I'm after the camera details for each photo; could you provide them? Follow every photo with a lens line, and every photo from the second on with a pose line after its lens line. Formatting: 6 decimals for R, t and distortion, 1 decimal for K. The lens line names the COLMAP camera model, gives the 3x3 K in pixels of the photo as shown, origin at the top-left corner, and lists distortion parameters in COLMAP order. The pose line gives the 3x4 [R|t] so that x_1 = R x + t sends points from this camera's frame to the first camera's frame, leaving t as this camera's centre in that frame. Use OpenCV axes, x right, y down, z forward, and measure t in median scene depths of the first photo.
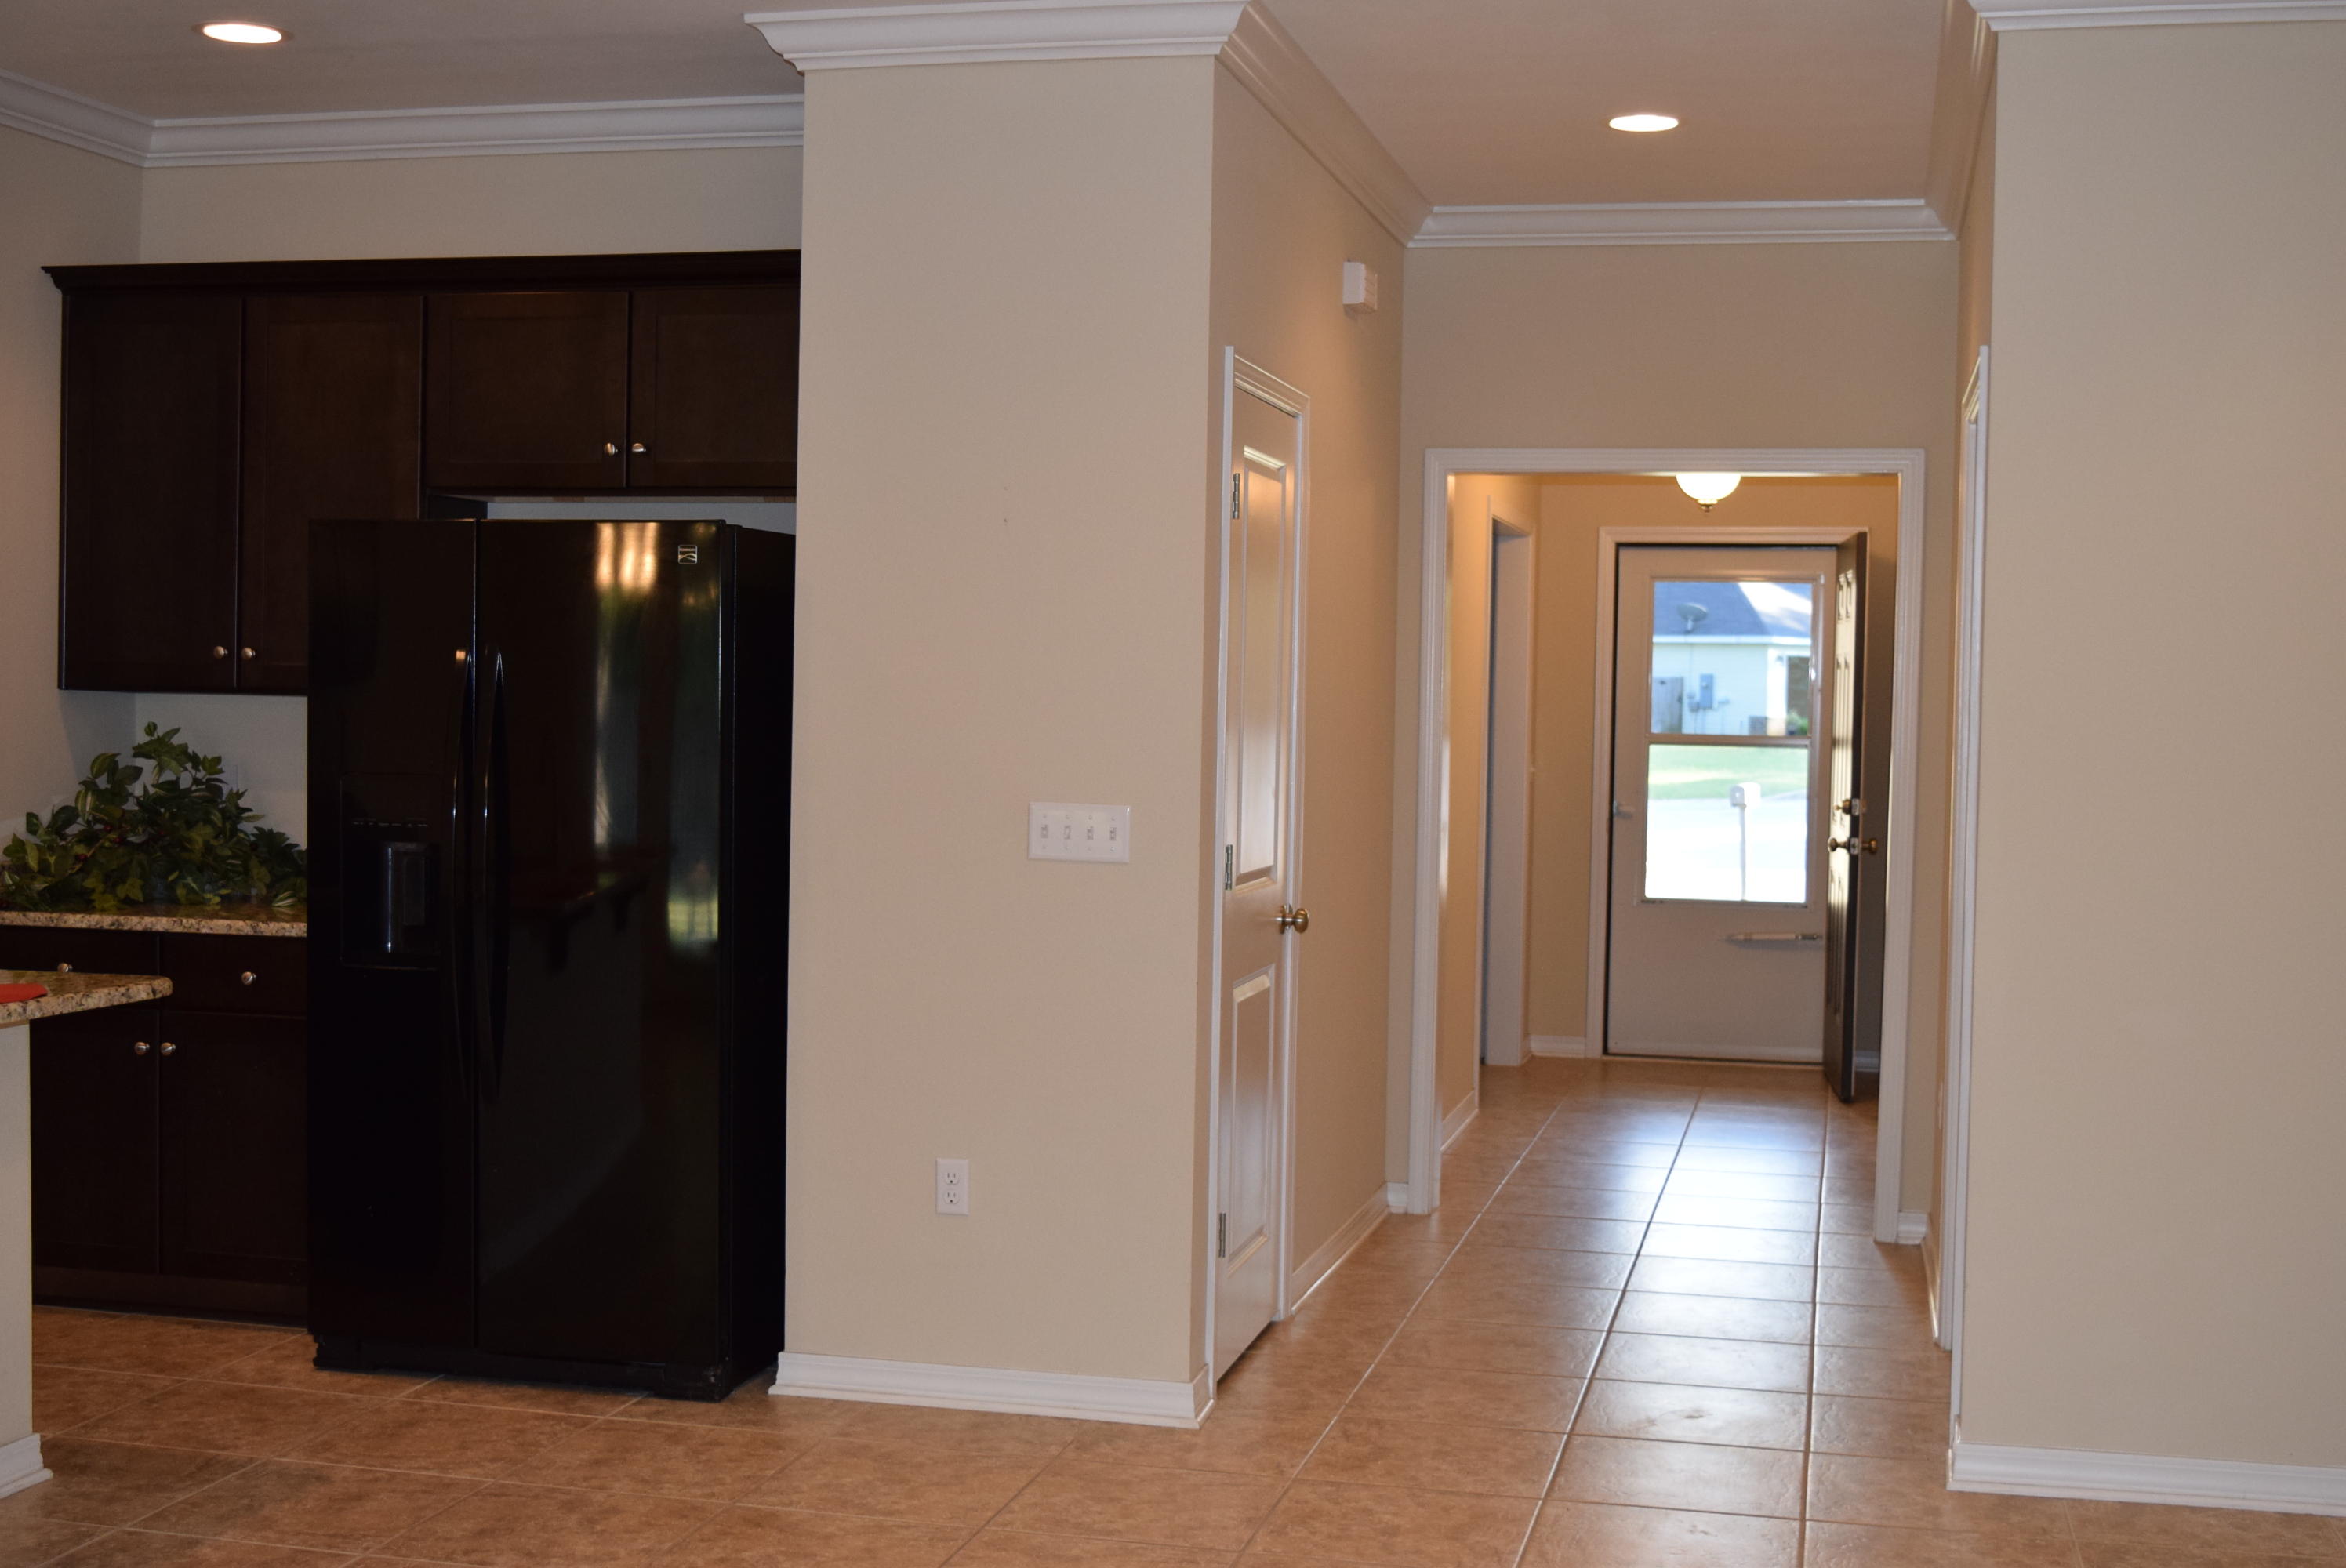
lens RADIAL K [[2789.8, 0, 1133.0], [0, 2789.8, 780.3], [0, 0, 1]] dist [-0.046615, 0.008467]
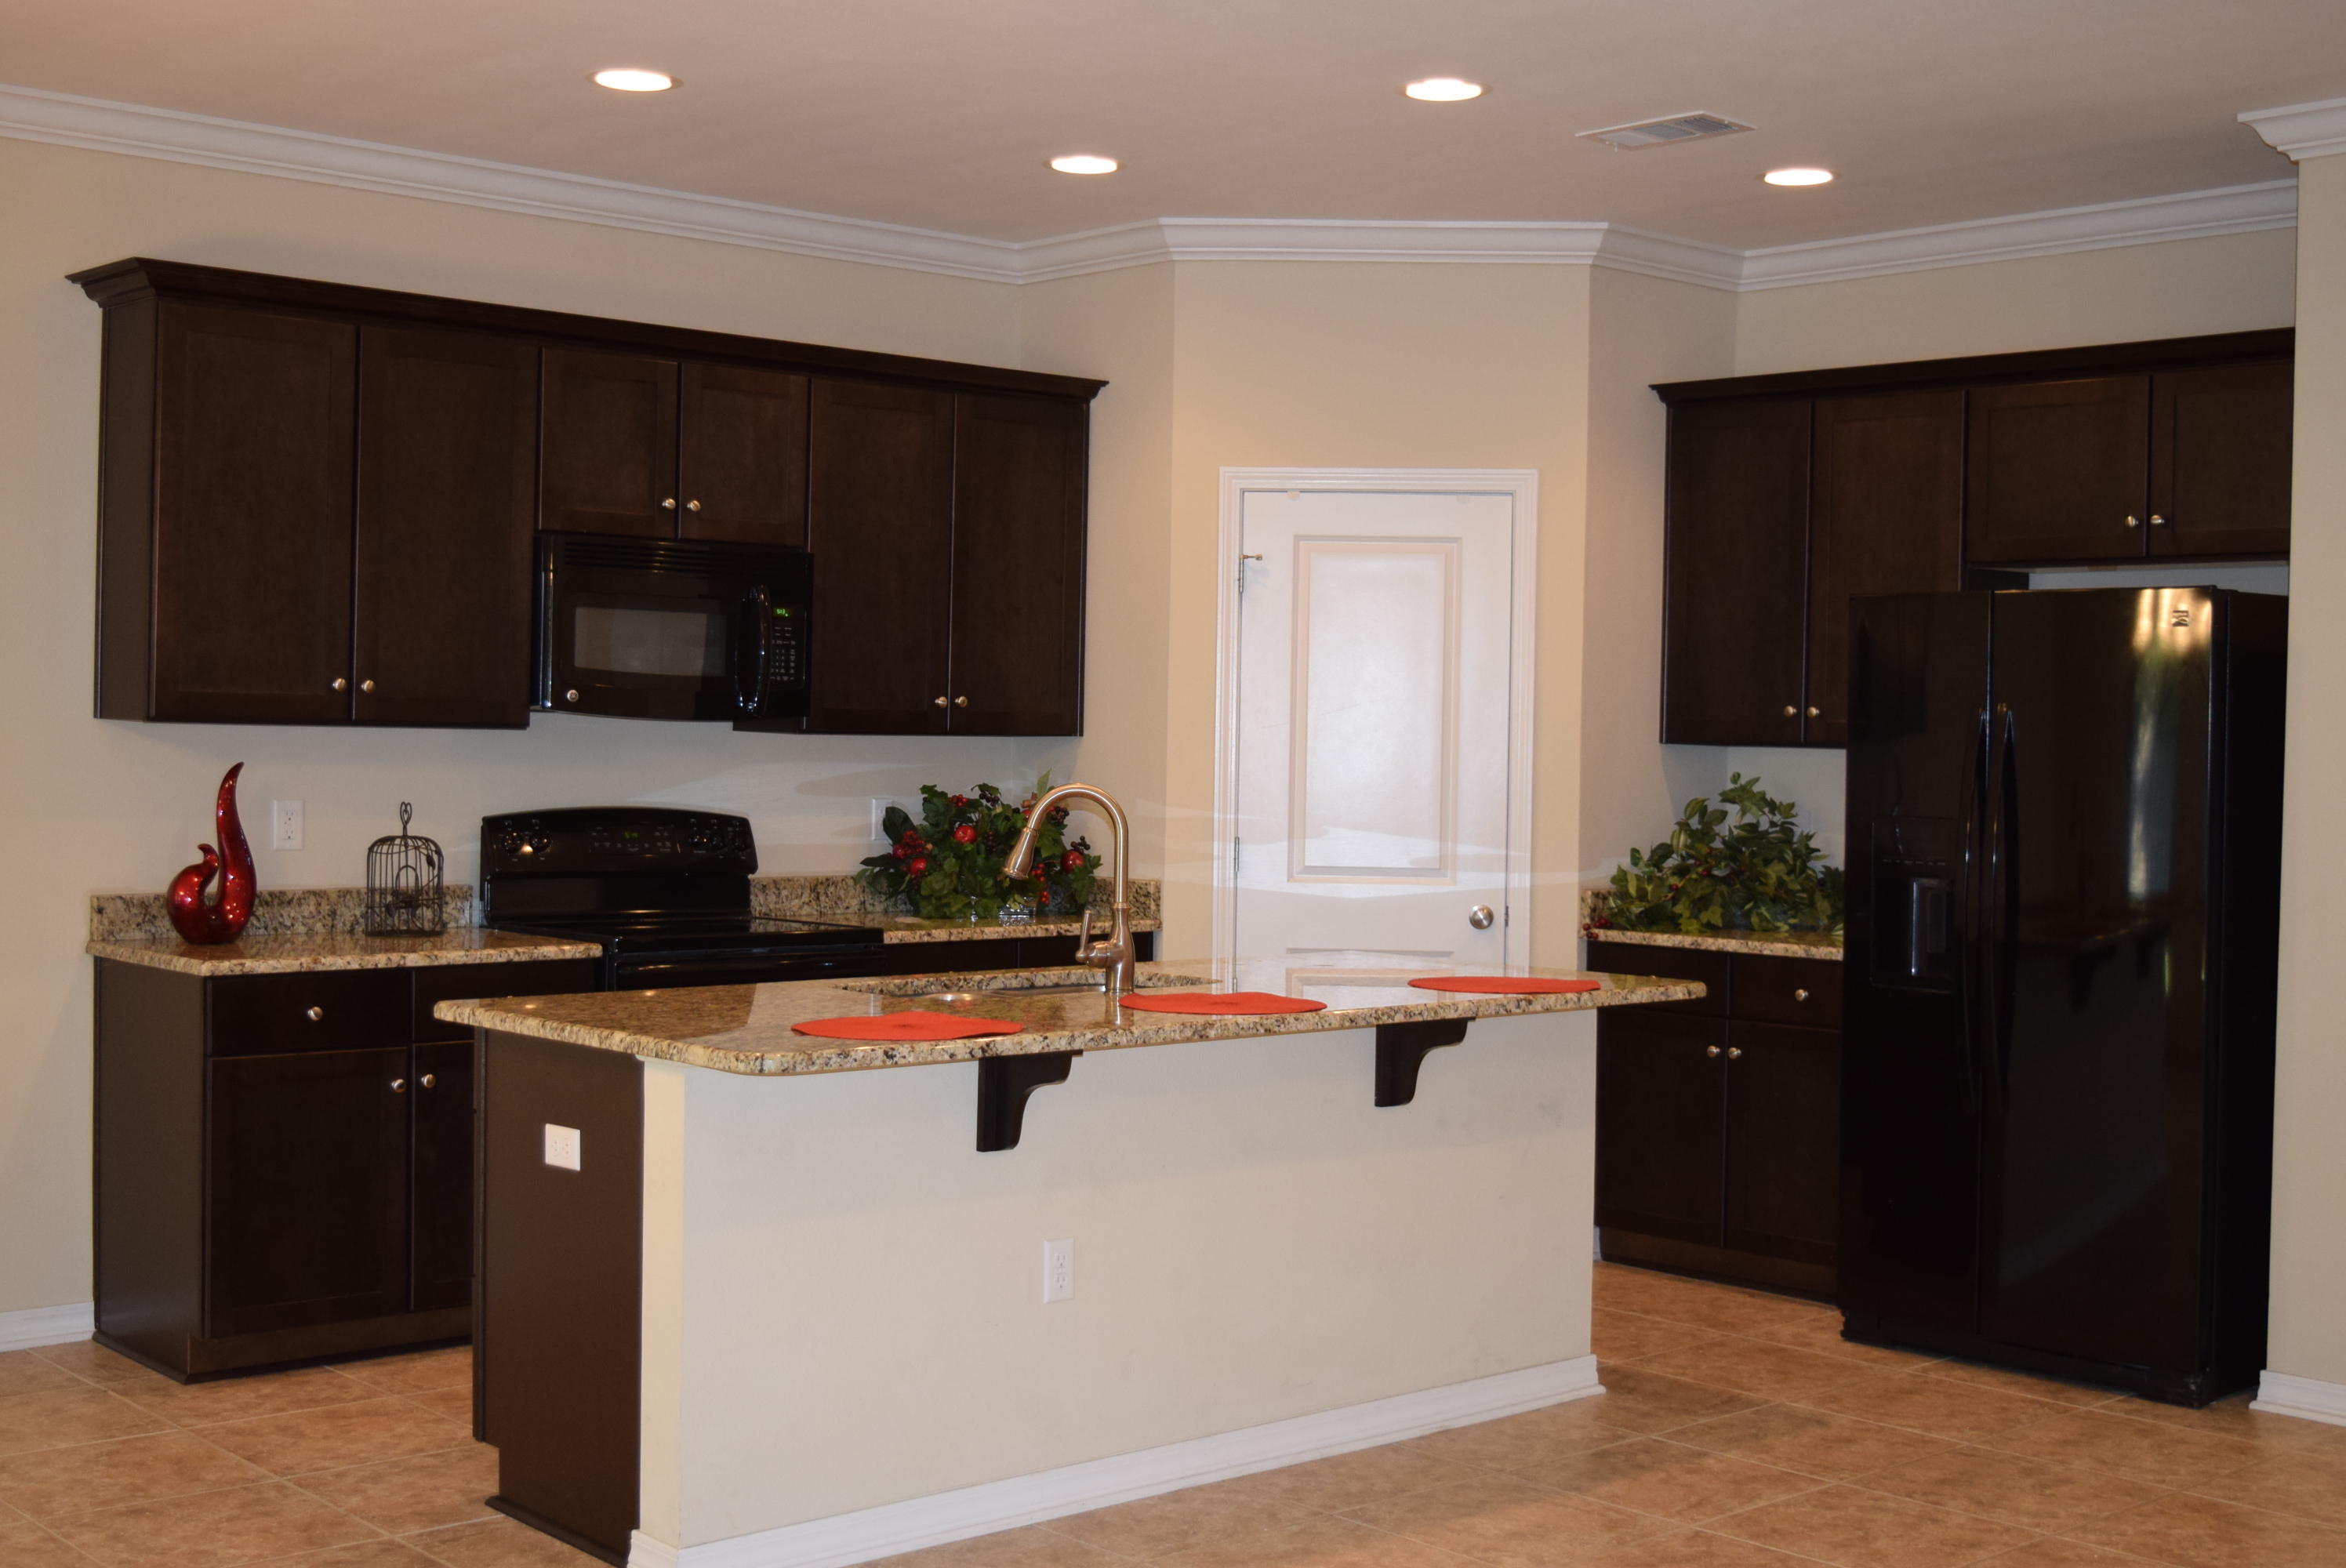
lens RADIAL K [[2789.8, 0, 1133.0], [0, 2789.8, 780.3], [0, 0, 1]] dist [-0.046615, 0.008467]
pose [[0.823470, 0.007954, -0.567304, 0.104683], [-0.021007, 0.999644, -0.016478, 0.007342], [0.566971, 0.025487, 0.823343, -0.103502]]
